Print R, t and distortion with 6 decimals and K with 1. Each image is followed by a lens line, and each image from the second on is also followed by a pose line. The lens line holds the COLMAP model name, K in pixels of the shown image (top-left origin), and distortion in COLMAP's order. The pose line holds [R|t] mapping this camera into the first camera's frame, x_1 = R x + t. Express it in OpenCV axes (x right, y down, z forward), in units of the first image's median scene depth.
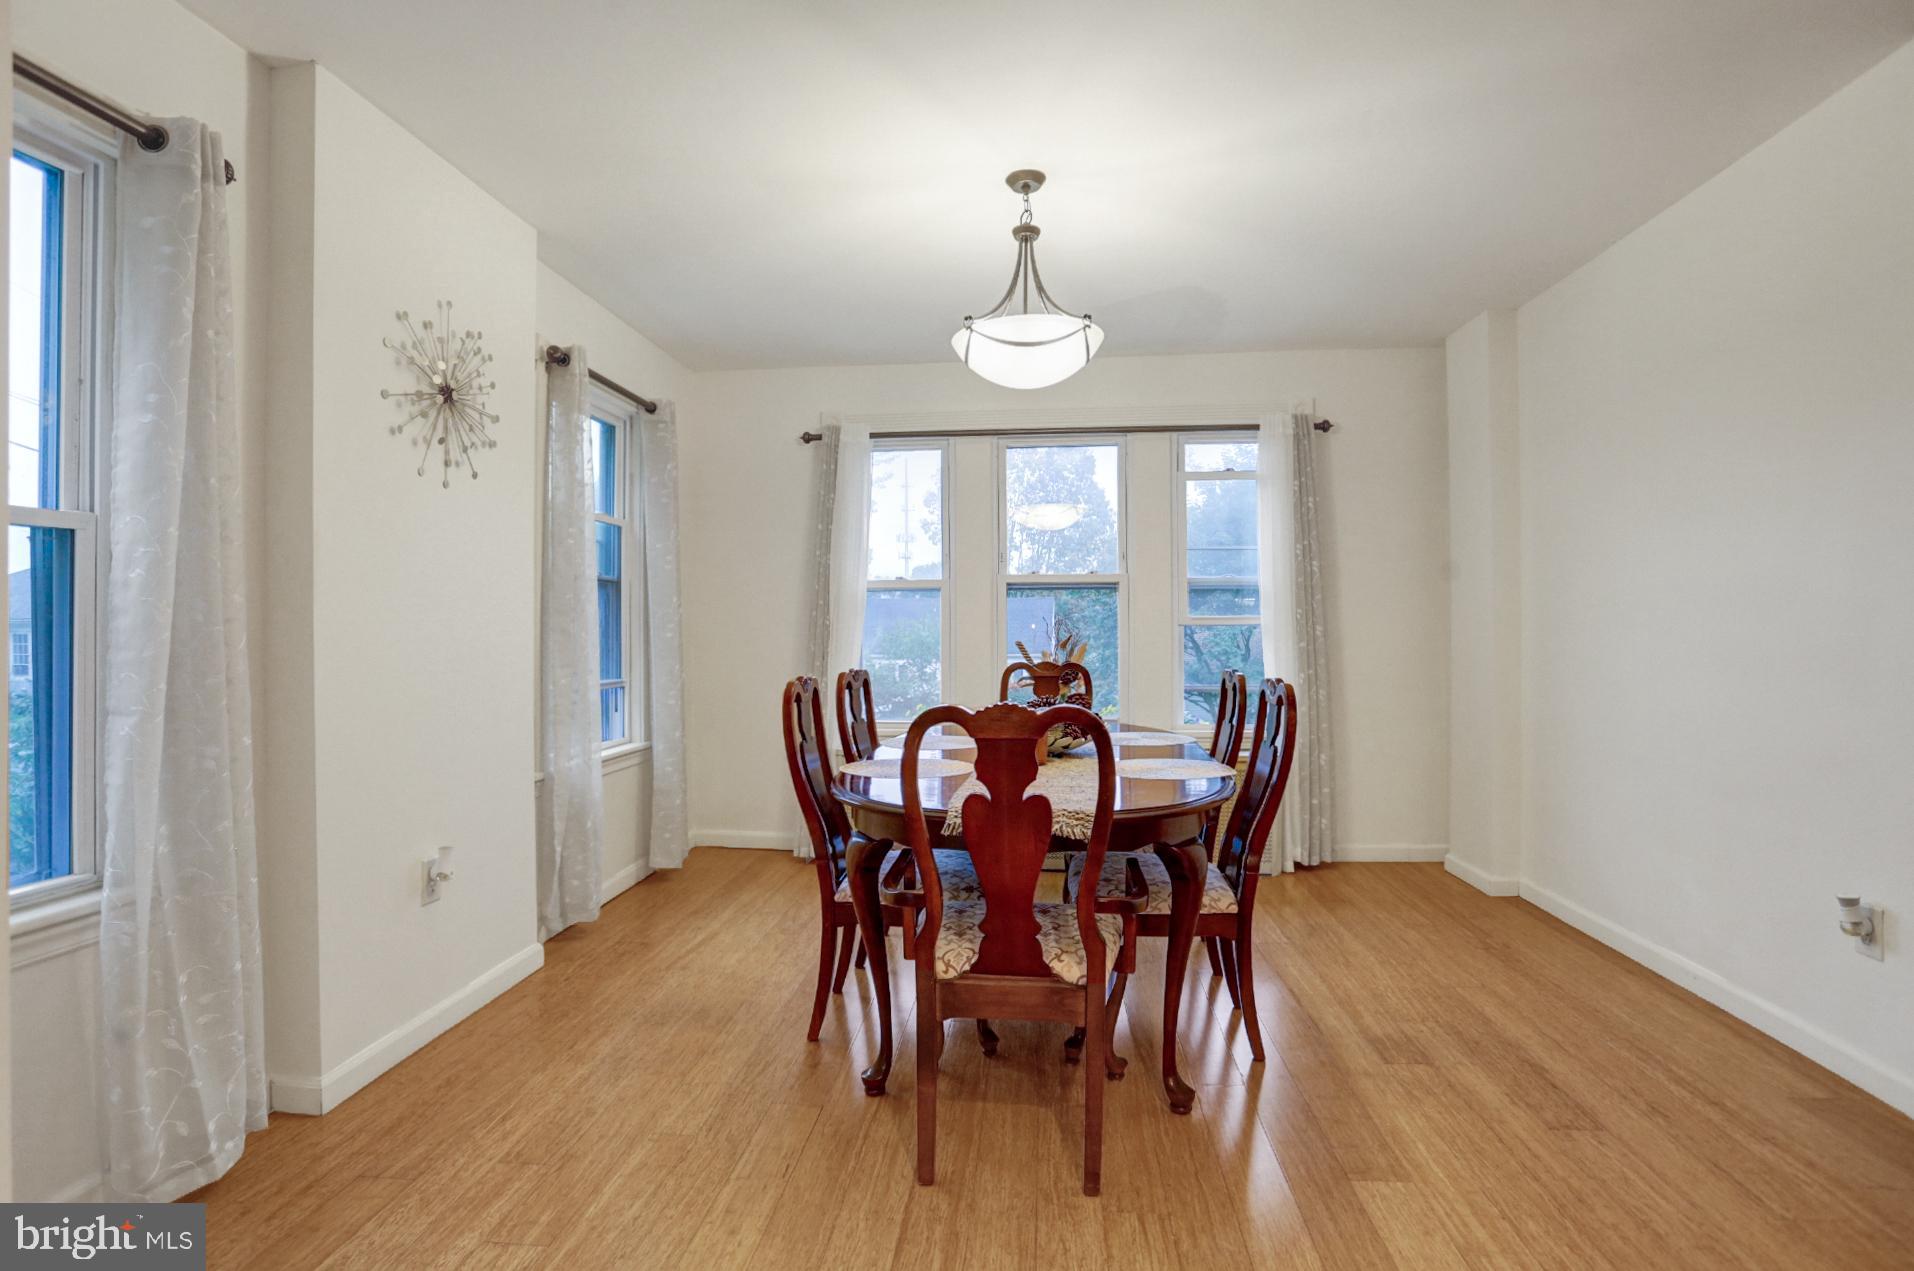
lens RADIAL K [[918.2, 0, 957.0], [0, 918.2, 635.5], [0, 0, 1]] dist [-0.042547, 0.000852]
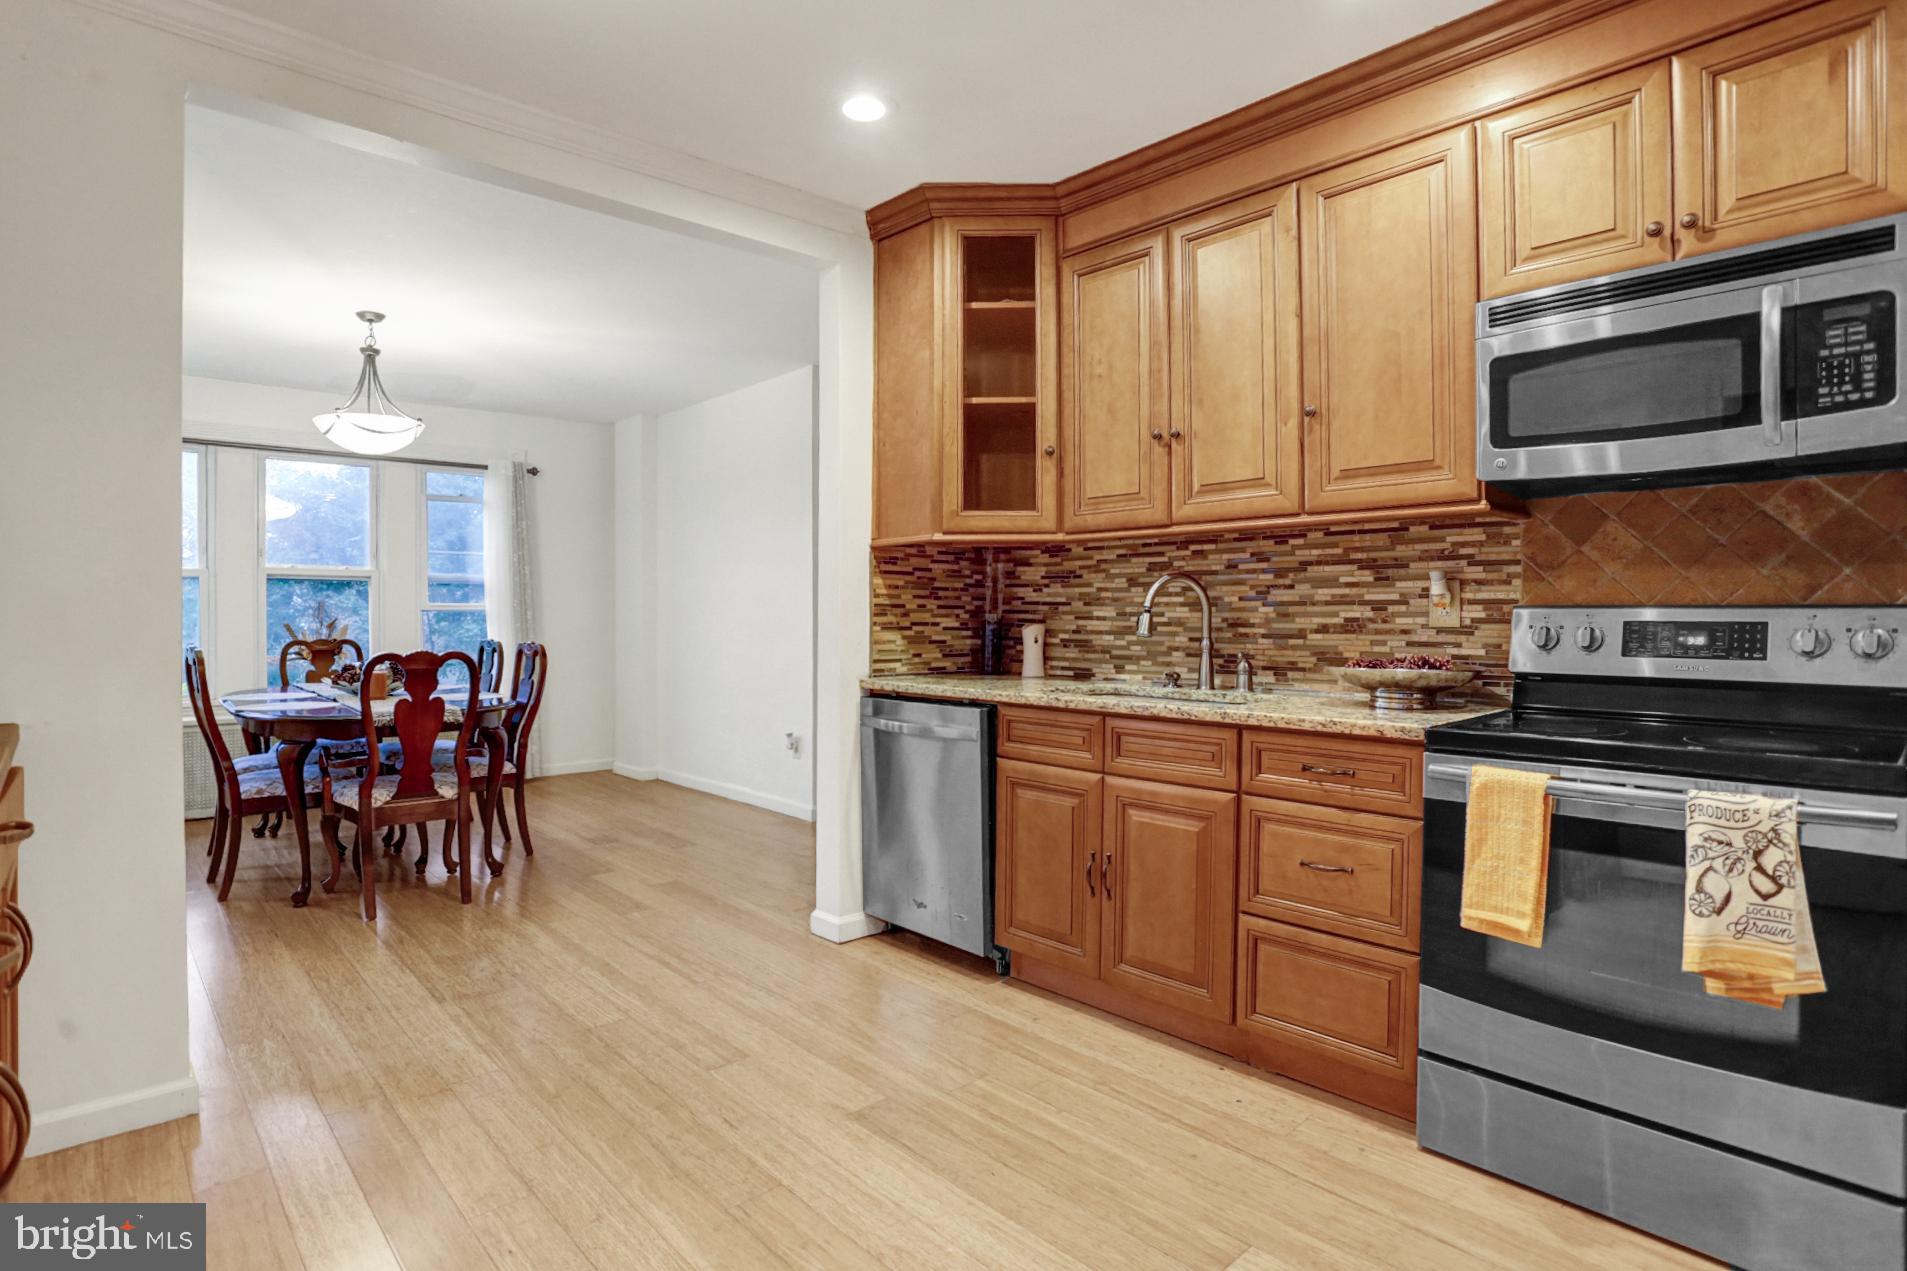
lens RADIAL K [[939.2, 0, 953.5], [0, 939.2, 635.5], [0, 0, 1]] dist [-0.044836, 0.000380]
pose [[0.648684, -0.005822, 0.761035, -0.329904], [-0.005525, 0.999908, 0.012359, 0.004118], [-0.761038, -0.012222, 0.648593, -0.526679]]
